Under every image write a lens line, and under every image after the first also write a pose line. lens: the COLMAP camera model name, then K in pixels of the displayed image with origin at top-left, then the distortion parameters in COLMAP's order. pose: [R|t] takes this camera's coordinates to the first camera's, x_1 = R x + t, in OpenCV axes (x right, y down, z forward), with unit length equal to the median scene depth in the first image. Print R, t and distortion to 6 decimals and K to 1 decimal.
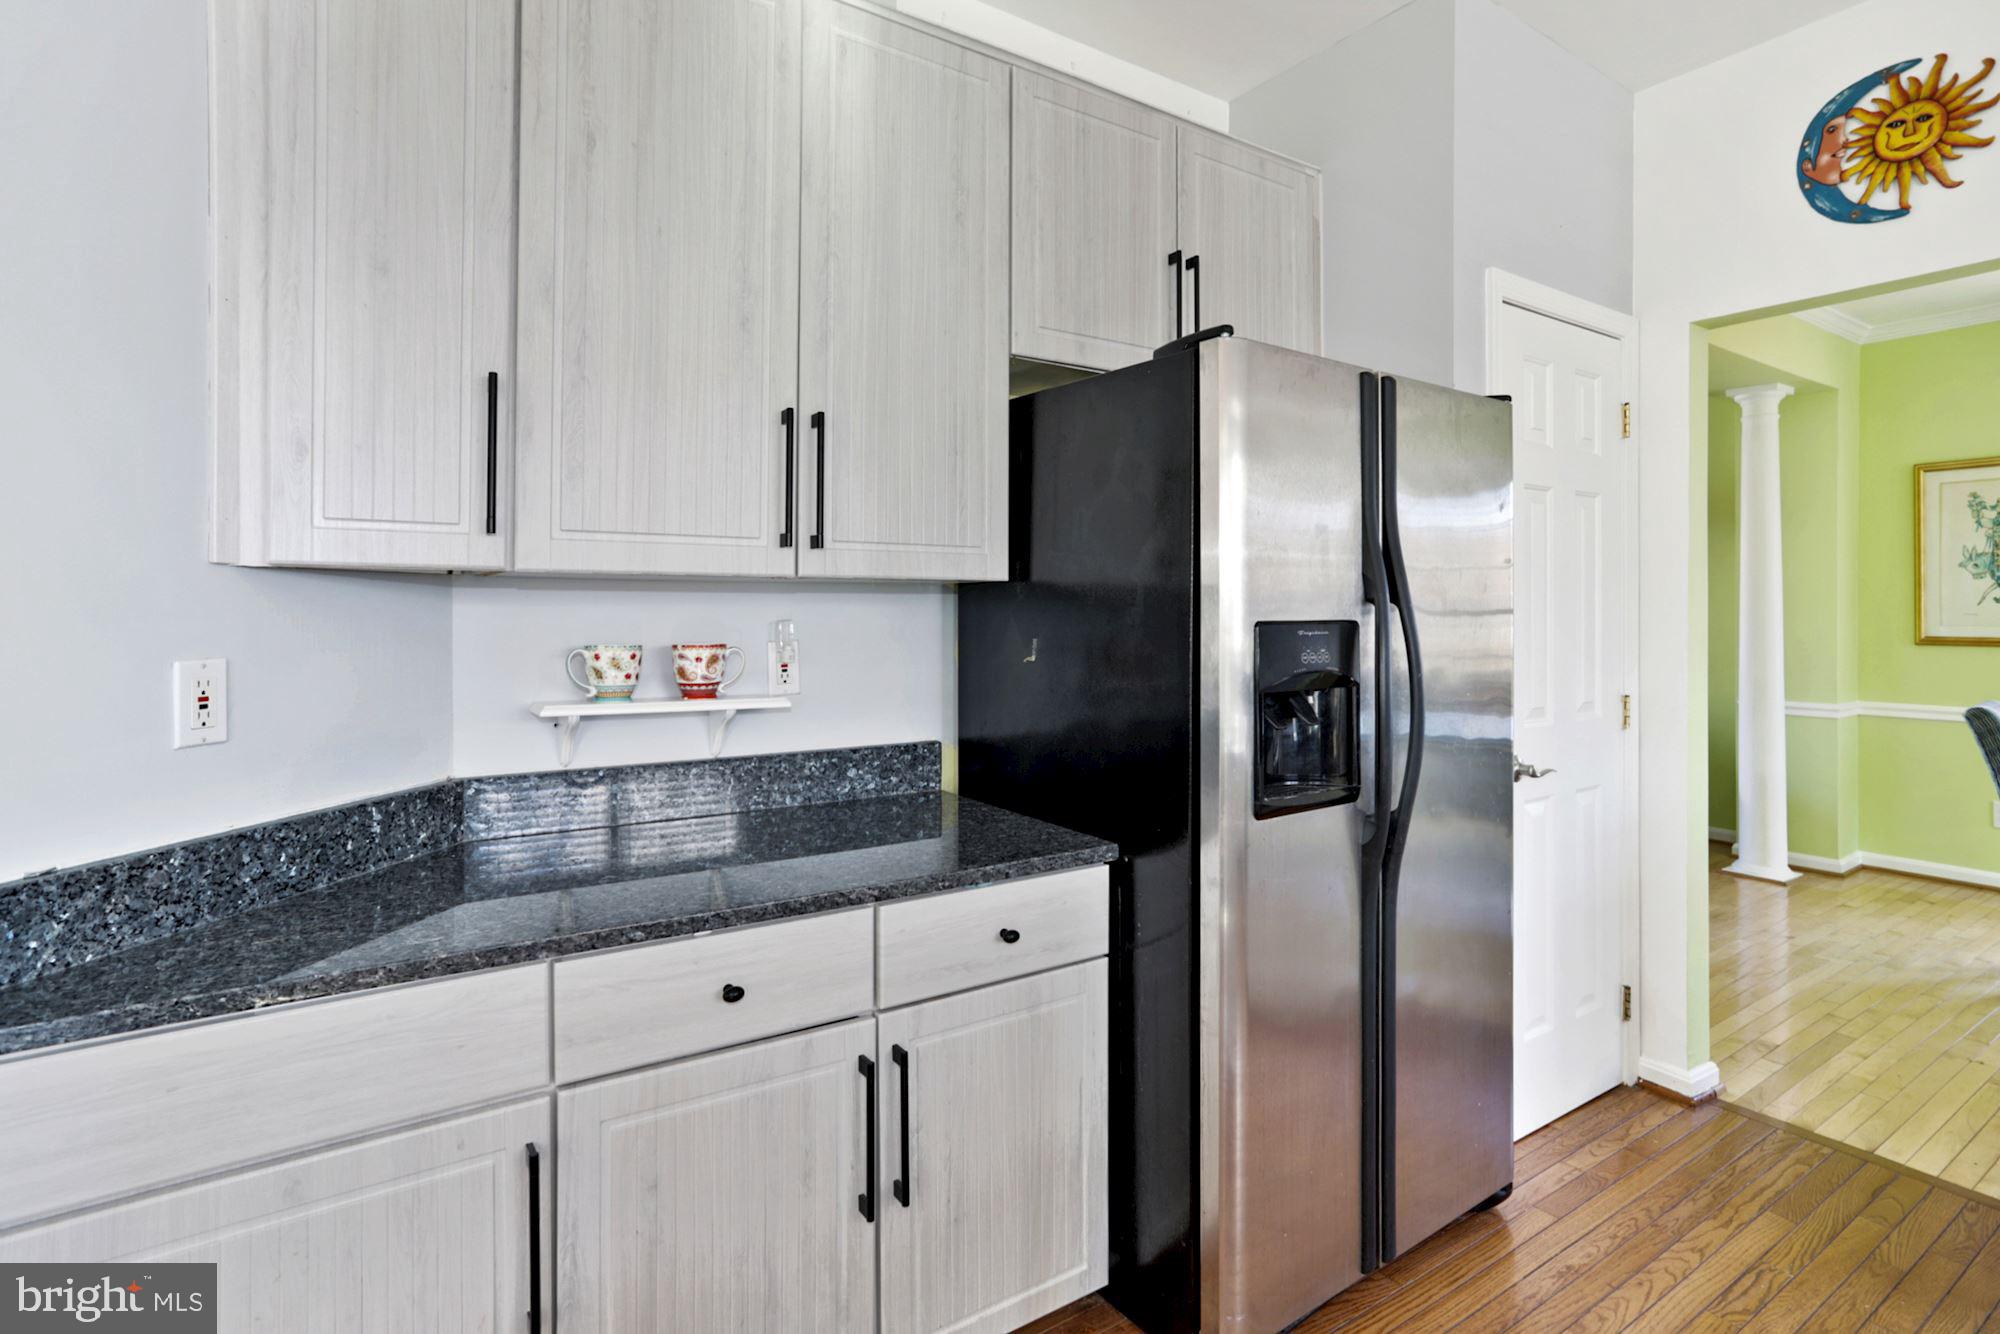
lens RADIAL K [[967.4, 0, 1000.6], [0, 967.4, 586.6], [0, 0, 1]] dist [-0.001520, 0.000645]
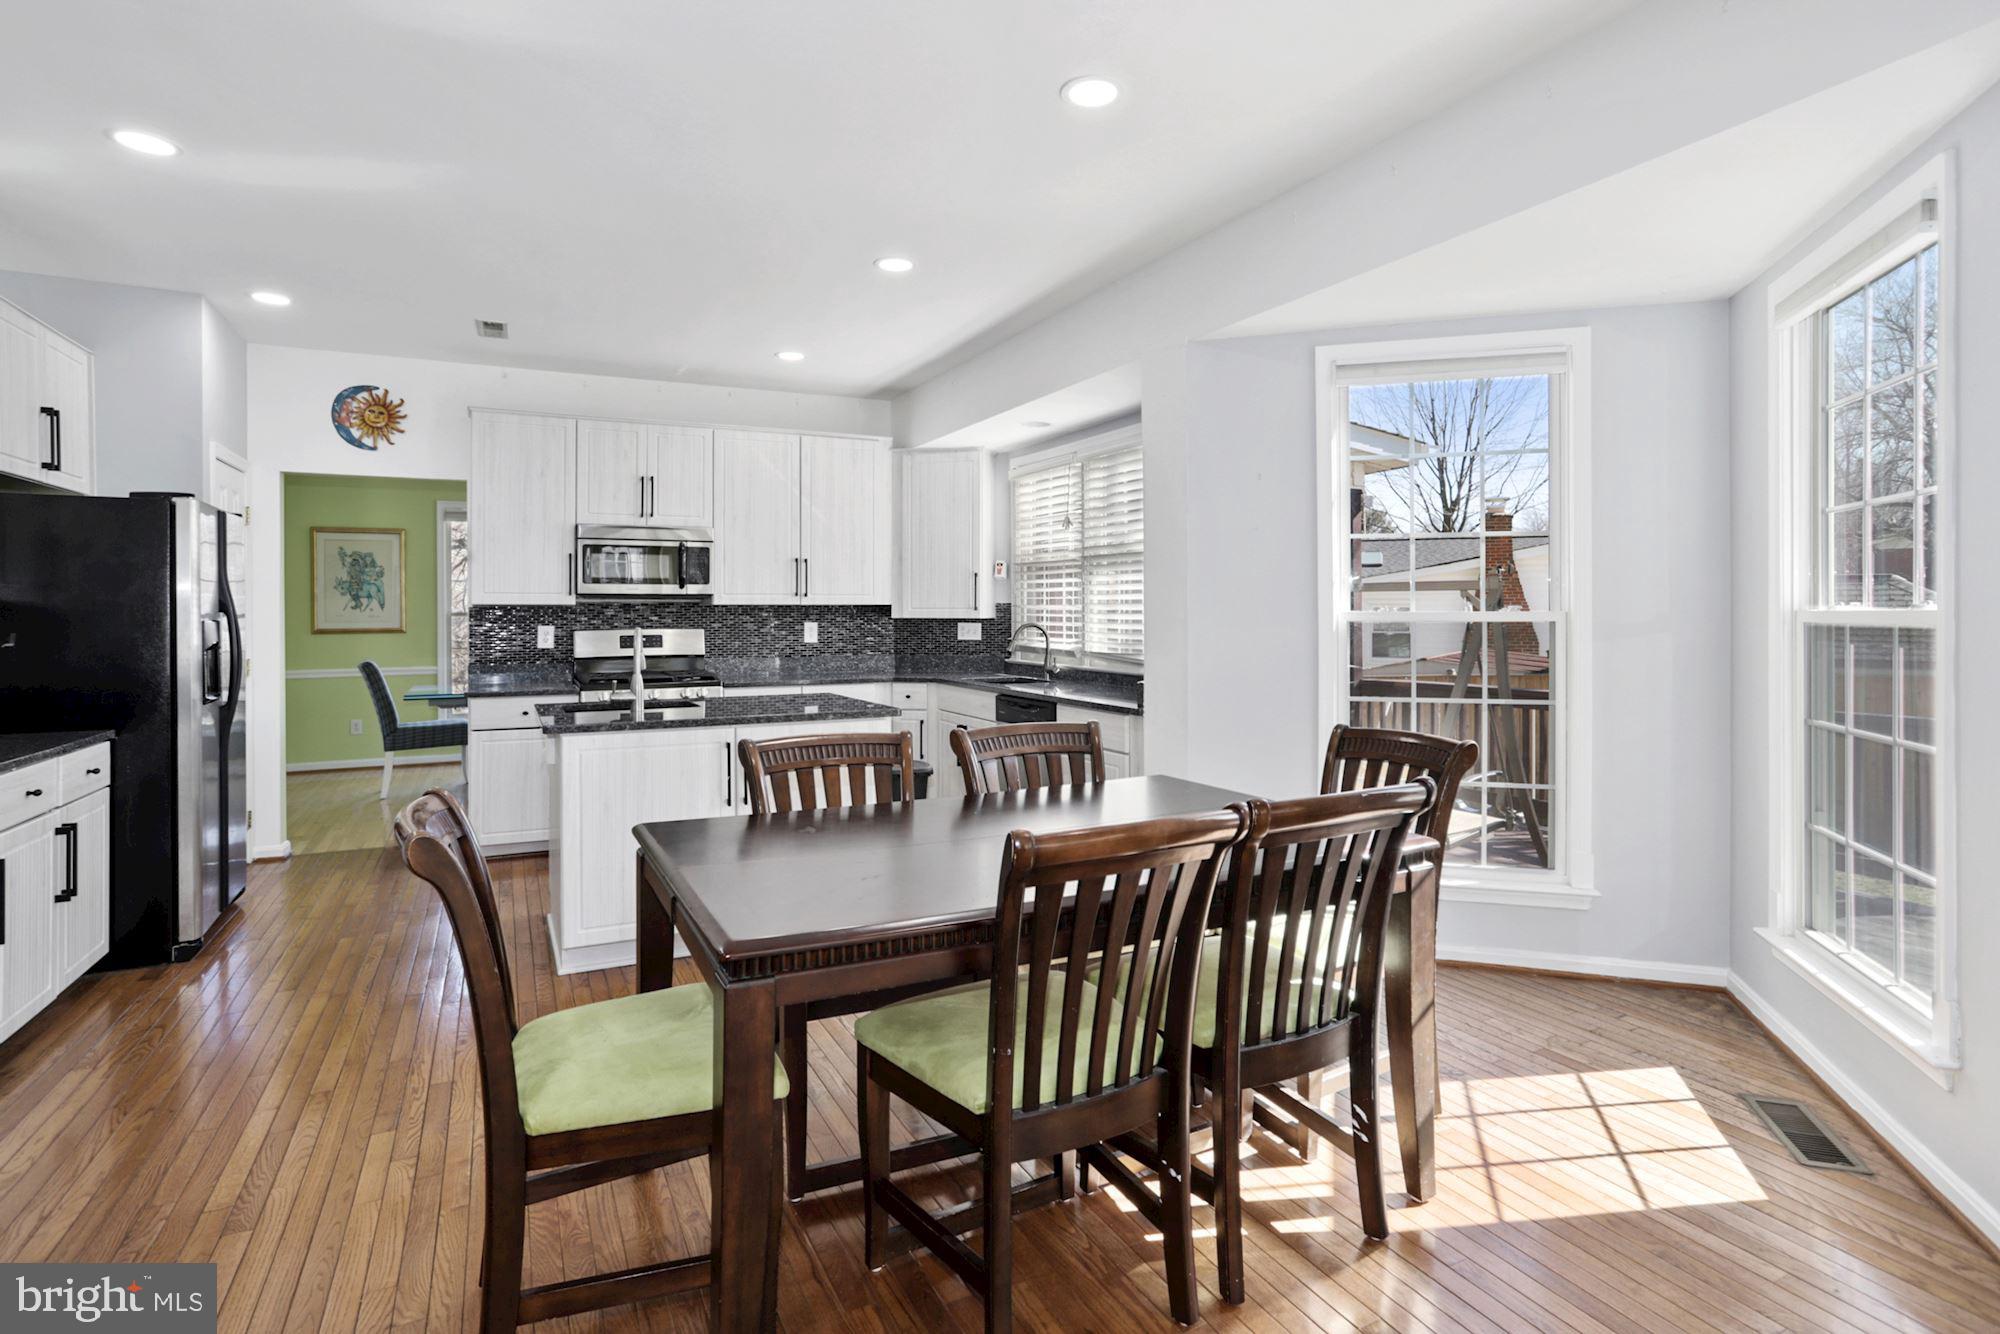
lens RADIAL K [[1028.0, 0, 997.5], [0, 1028.0, 617.6], [0, 0, 1]] dist [-0.000823, -0.000013]
pose [[0.139266, -0.018589, 0.990081, -1.414802], [-0.000384, 0.999823, 0.018826, -0.008602], [-0.990255, -0.003002, 0.139234, -0.915931]]
